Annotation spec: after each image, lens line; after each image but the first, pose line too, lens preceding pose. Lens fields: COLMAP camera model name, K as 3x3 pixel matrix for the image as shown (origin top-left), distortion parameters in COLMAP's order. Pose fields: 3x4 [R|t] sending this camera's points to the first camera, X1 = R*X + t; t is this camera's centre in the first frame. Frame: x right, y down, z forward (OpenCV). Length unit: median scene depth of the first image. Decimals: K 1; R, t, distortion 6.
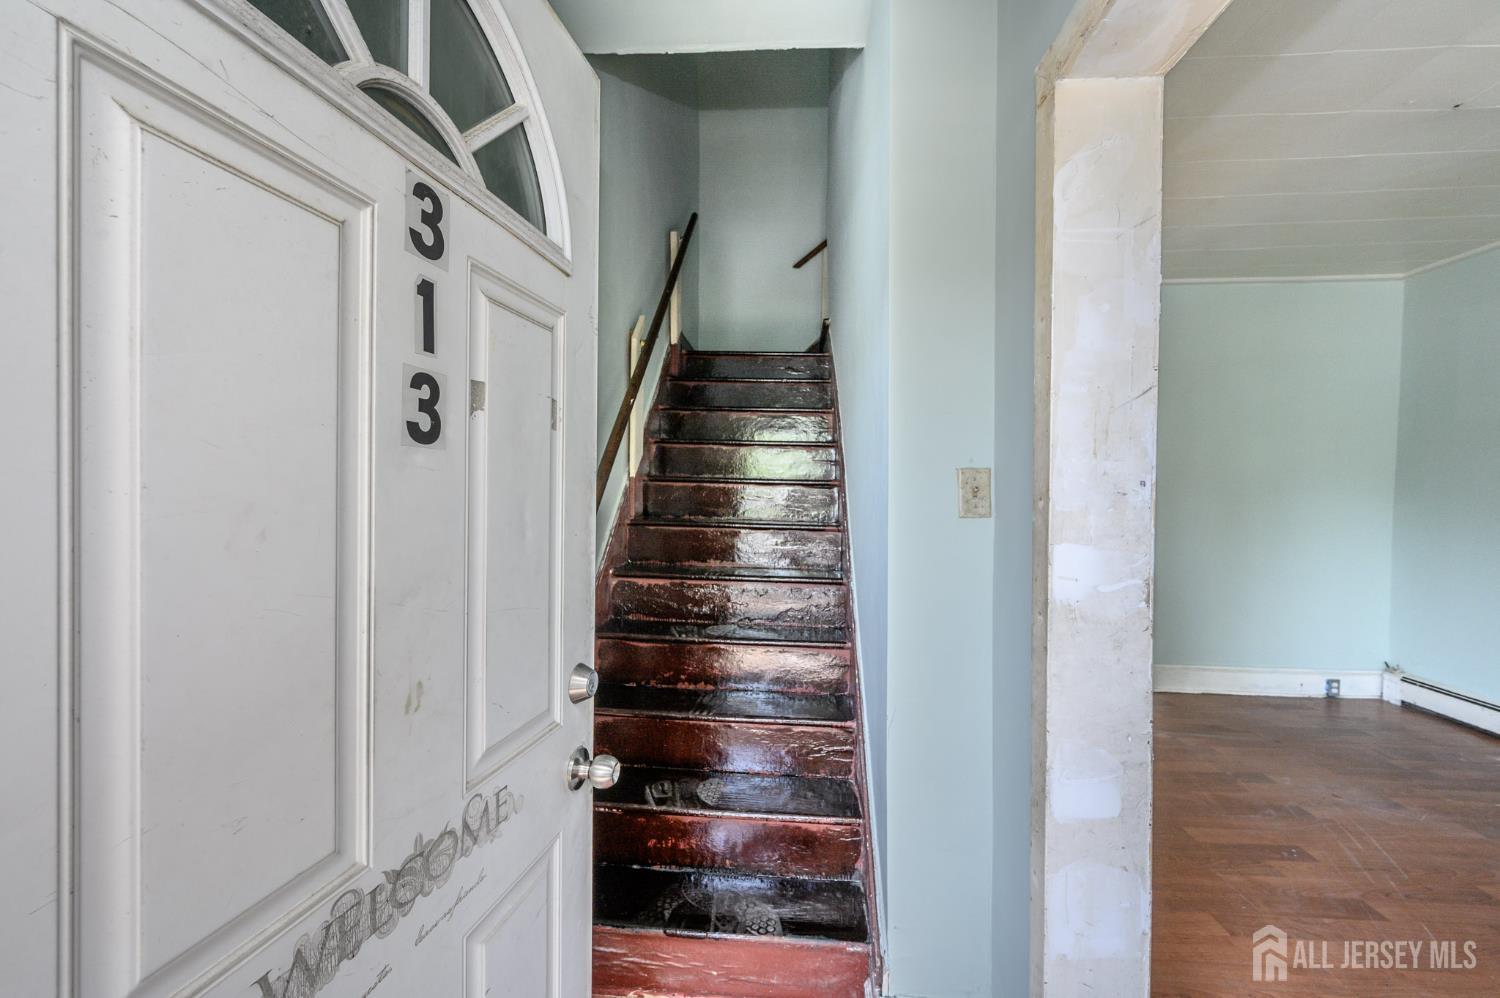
lens RADIAL K [[621.6, 0, 763.0], [0, 621.6, 498.3], [0, 0, 1]] dist [0.003685, 0.000993]
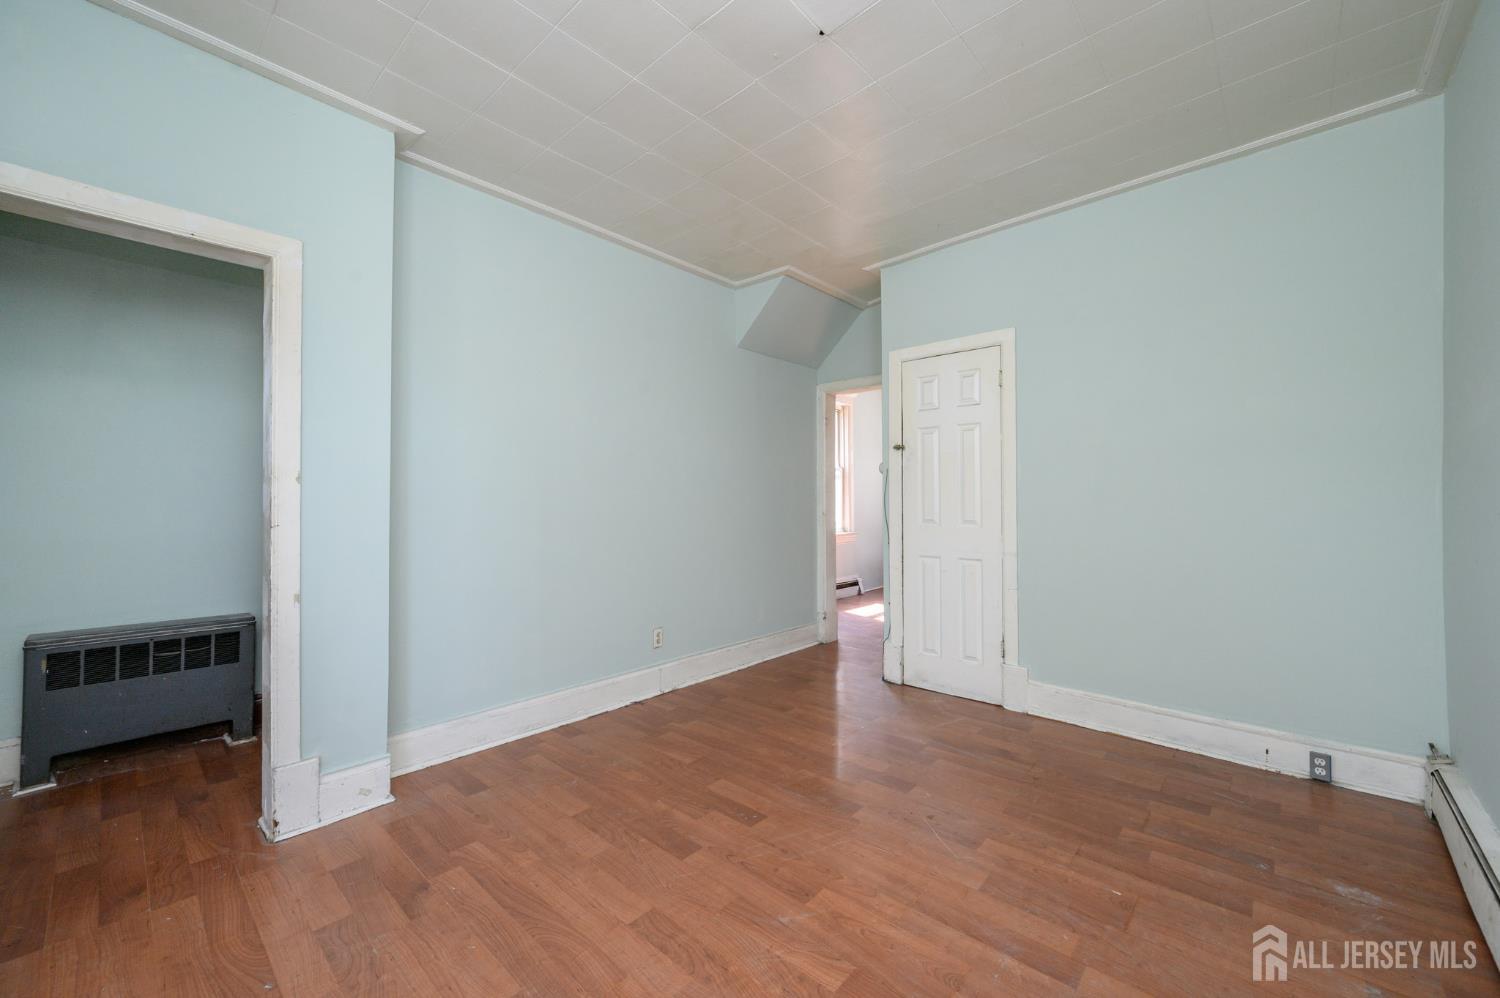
lens RADIAL K [[586.3, 0, 748.3], [0, 586.3, 495.3], [0, 0, 1]] dist [-0.000837, -0.000154]
pose [[0.775616, -0.016261, -0.630996, 1.156913], [0.003678, 0.999768, -0.021244, 0.033822], [0.631195, 0.014156, 0.775495, 0.170836]]
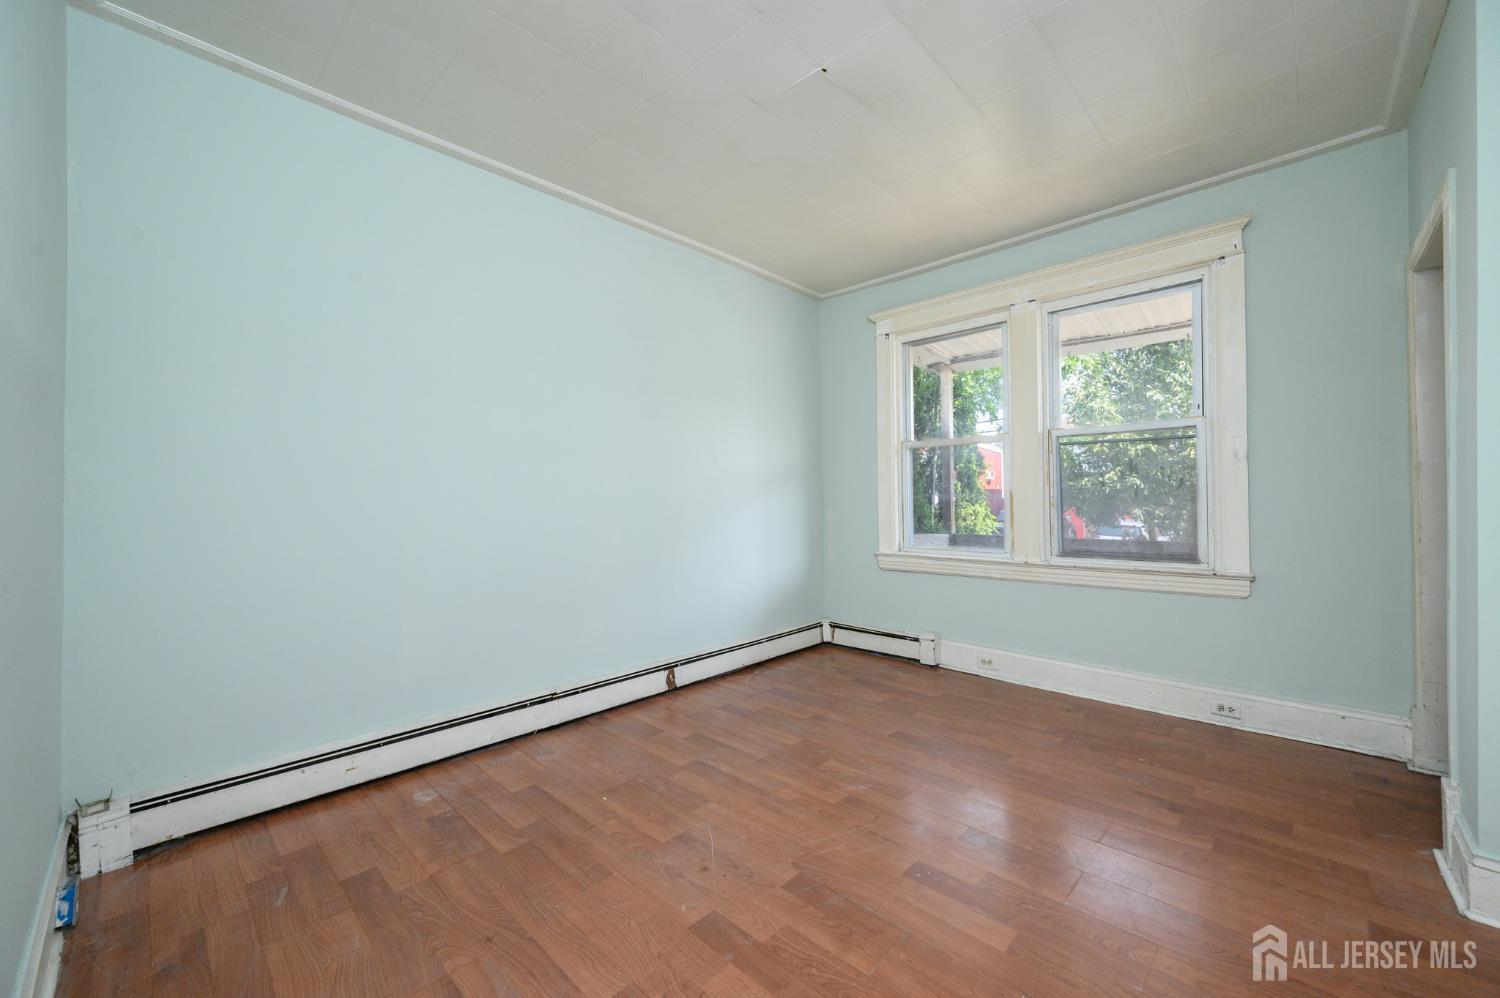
lens RADIAL K [[589.8, 0, 749.2], [0, 589.8, 495.4], [0, 0, 1]] dist [0.000256, -0.000333]
pose [[-0.759500, 0.002621, 0.650502, 0.391880], [0.010091, 0.999919, 0.007754, 0.027895], [-0.650429, 0.012453, -0.759465, 1.378959]]
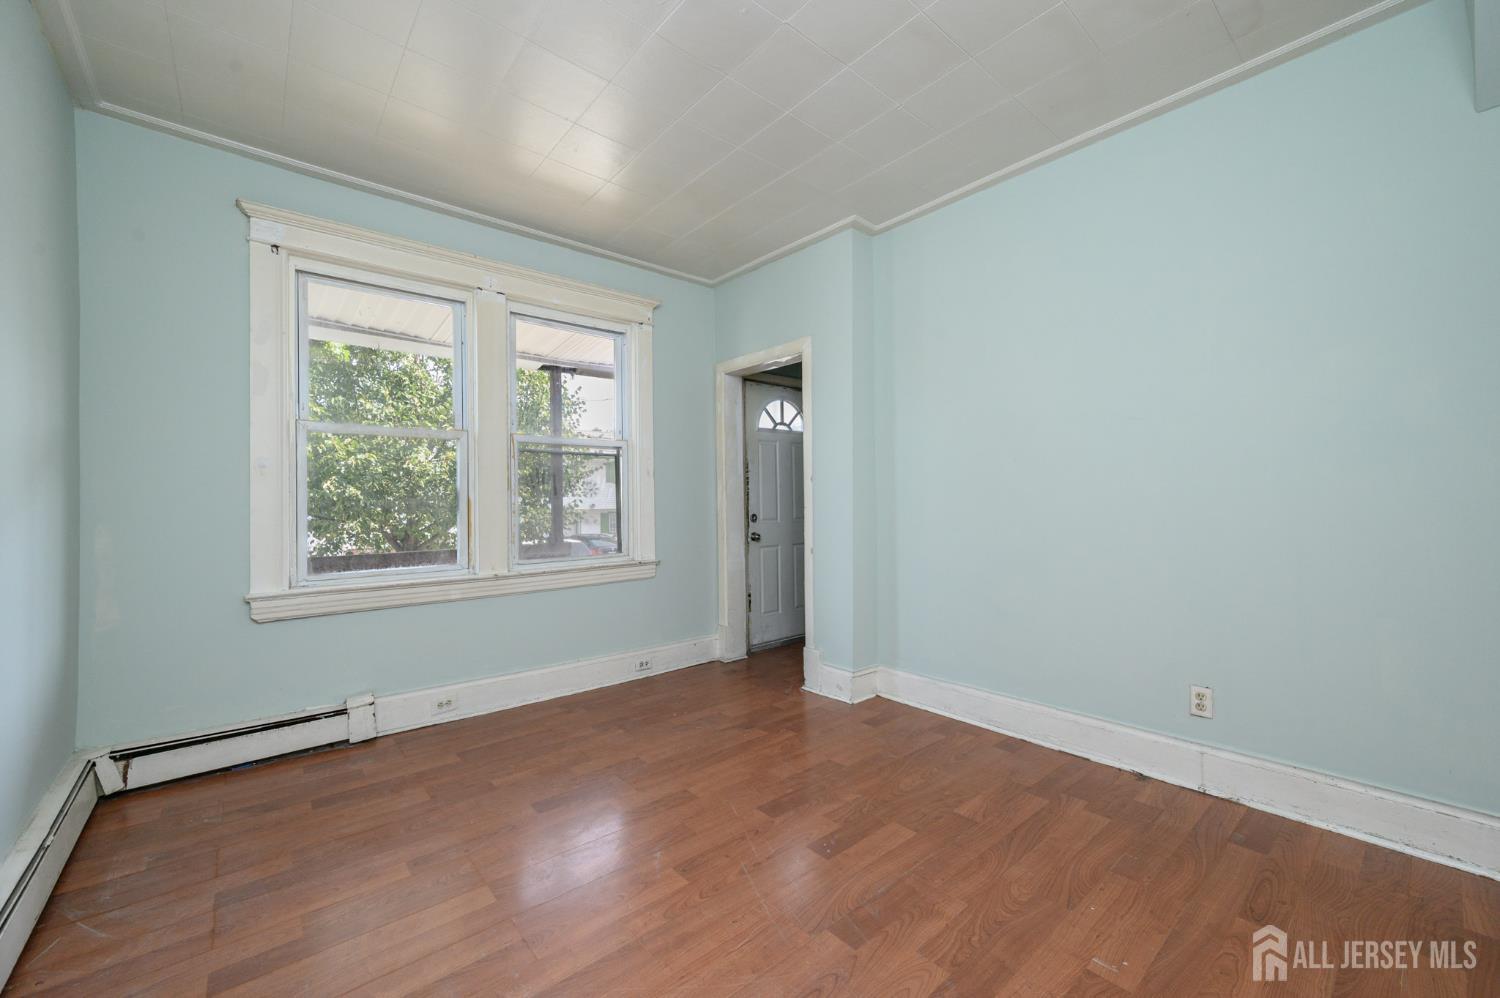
lens RADIAL K [[589.8, 0, 749.2], [0, 589.8, 495.4], [0, 0, 1]] dist [0.000256, -0.000333]
pose [[-0.723726, -0.008024, -0.690041, 1.200484], [-0.000107, 0.999934, -0.011516, 0.044153], [0.690087, -0.008261, -0.723679, 1.212788]]
